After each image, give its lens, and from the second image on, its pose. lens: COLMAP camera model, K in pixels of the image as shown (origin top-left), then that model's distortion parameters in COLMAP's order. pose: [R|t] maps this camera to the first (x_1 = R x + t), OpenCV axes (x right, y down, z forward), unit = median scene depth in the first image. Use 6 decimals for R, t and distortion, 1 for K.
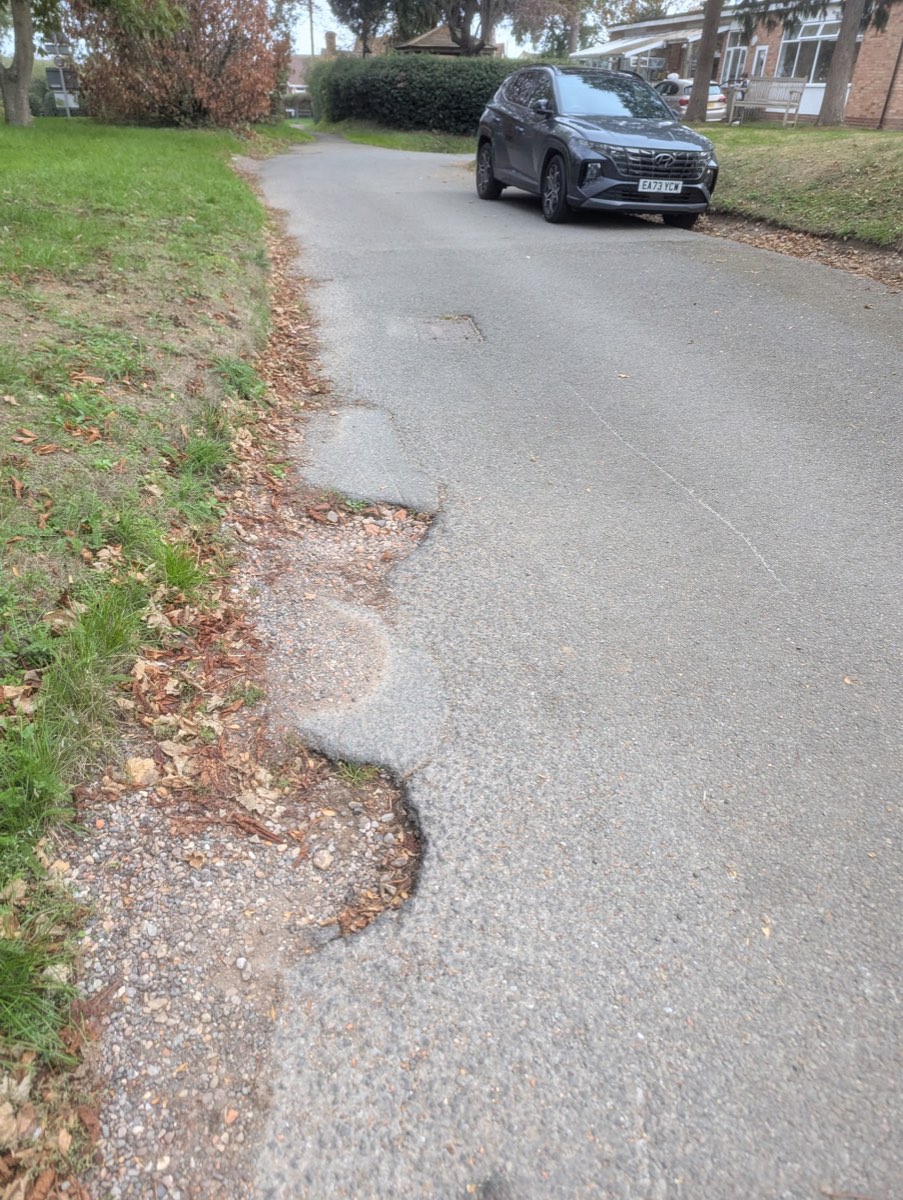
lens RADIAL K [[827.2, 0, 451.5], [0, 827.2, 600.0], [0, 0, 1]] dist [0.038531, -0.001379]
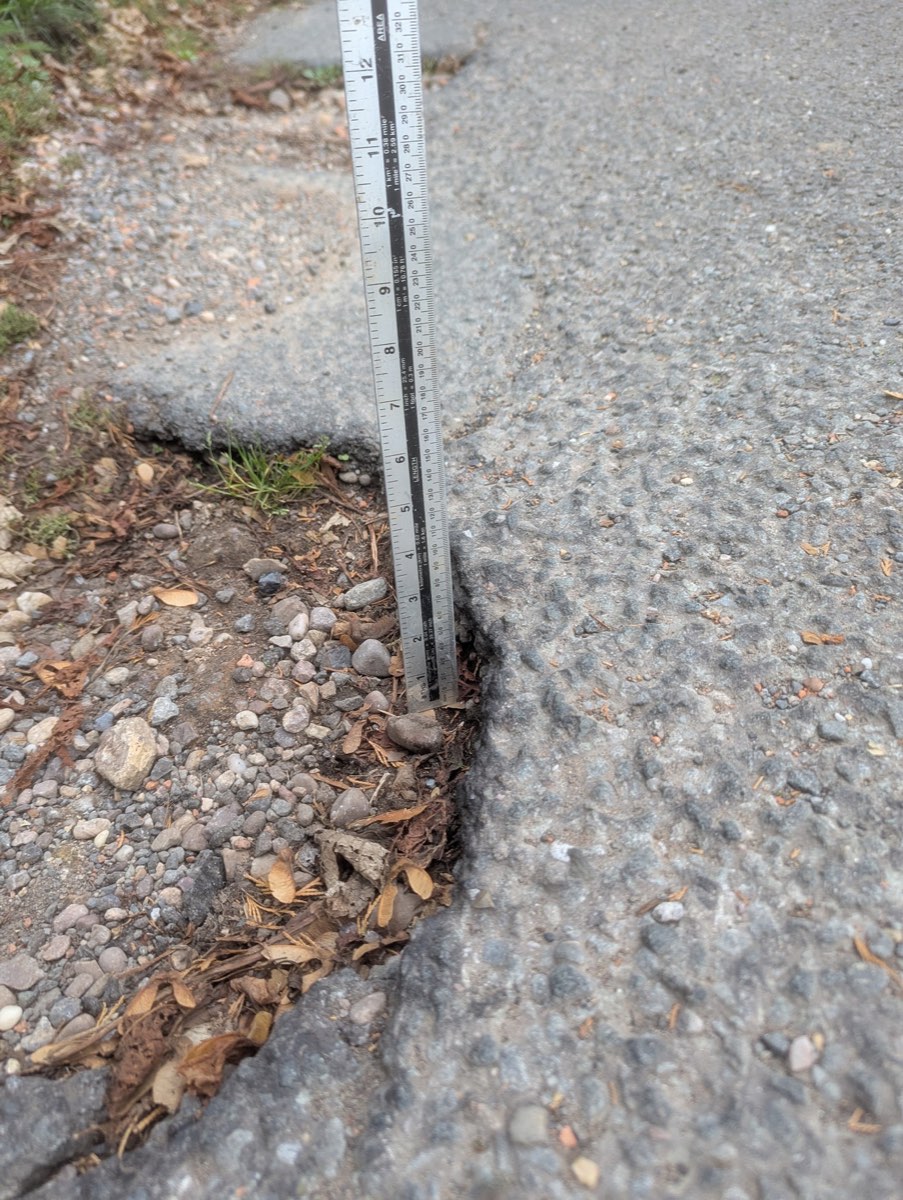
lens RADIAL K [[827.2, 0, 451.5], [0, 827.2, 600.0], [0, 0, 1]] dist [0.038531, -0.001379]
pose [[0.988504, -0.101660, -0.111913, -0.013464], [0.121223, 0.975268, 0.184816, 0.221759], [0.090357, -0.196258, 0.976380, 0.737978]]
